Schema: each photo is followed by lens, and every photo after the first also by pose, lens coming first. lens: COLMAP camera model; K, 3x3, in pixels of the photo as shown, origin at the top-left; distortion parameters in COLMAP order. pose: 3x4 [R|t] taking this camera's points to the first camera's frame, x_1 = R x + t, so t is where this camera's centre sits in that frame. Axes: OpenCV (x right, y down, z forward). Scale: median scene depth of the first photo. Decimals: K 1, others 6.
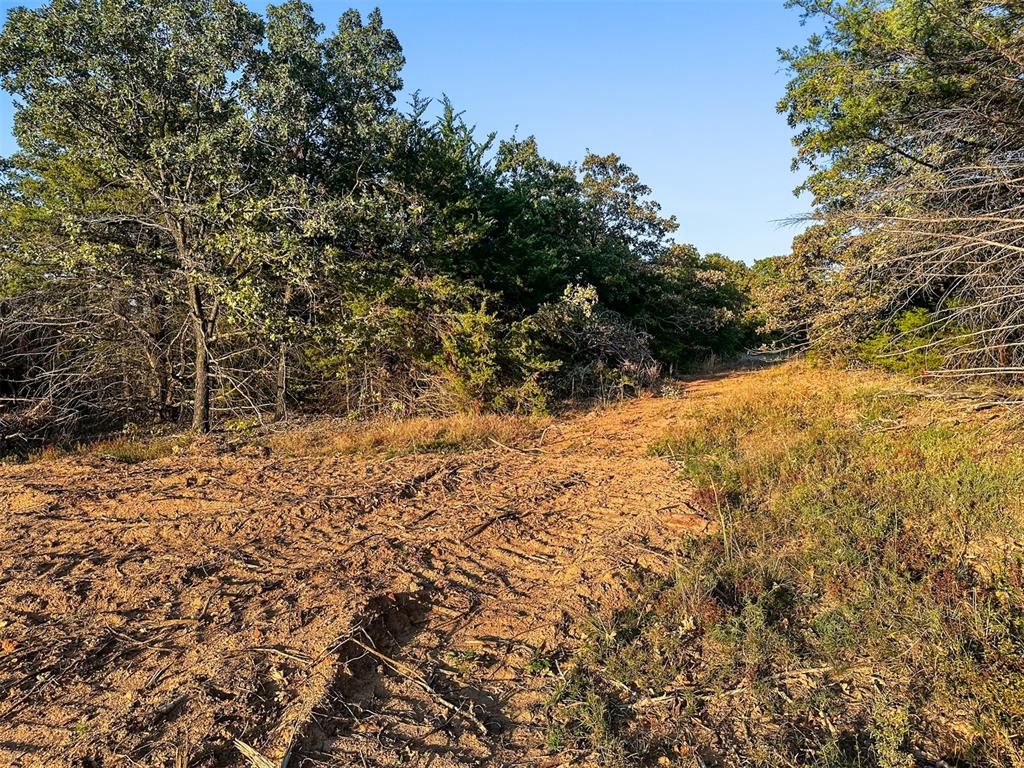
lens RADIAL K [[712.5, 0, 511.7], [0, 712.5, 381.7], [0, 0, 1]] dist [-0.004931, -0.000199]
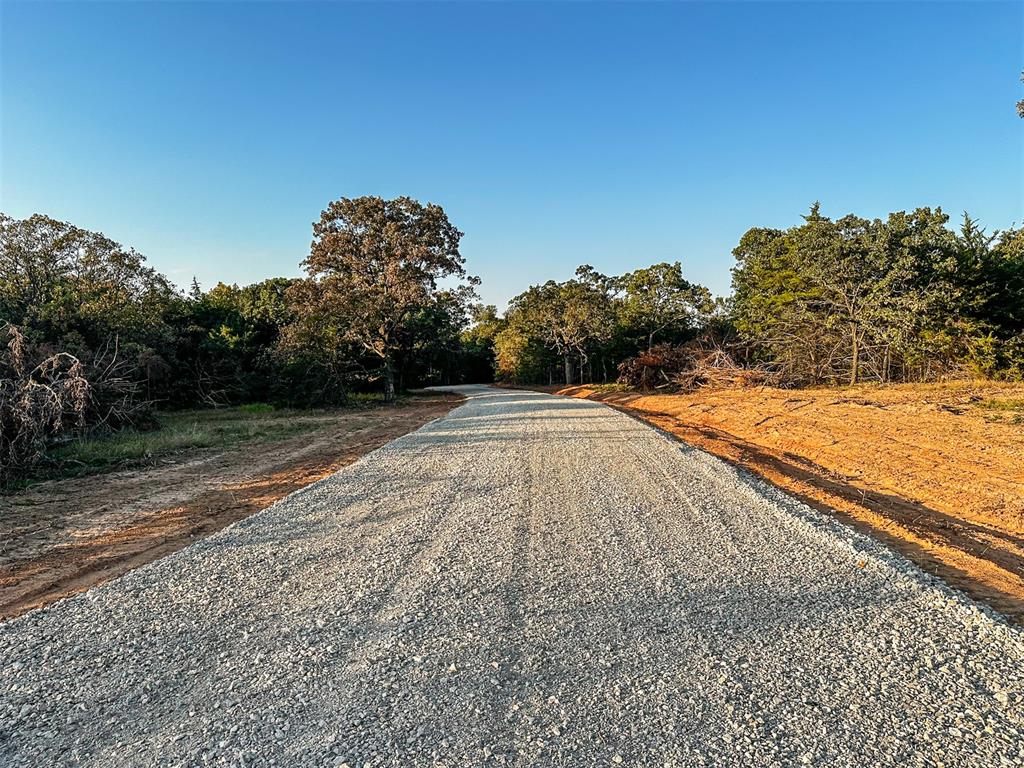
lens RADIAL K [[712.5, 0, 511.1], [0, 712.5, 380.0], [0, 0, 1]] dist [-0.004931, -0.000199]
pose [[0.816475, 0.028008, -0.576701, 0.025387], [-0.026782, 0.999585, 0.010628, 0.058784], [0.576759, 0.006768, 0.816886, -1.761943]]
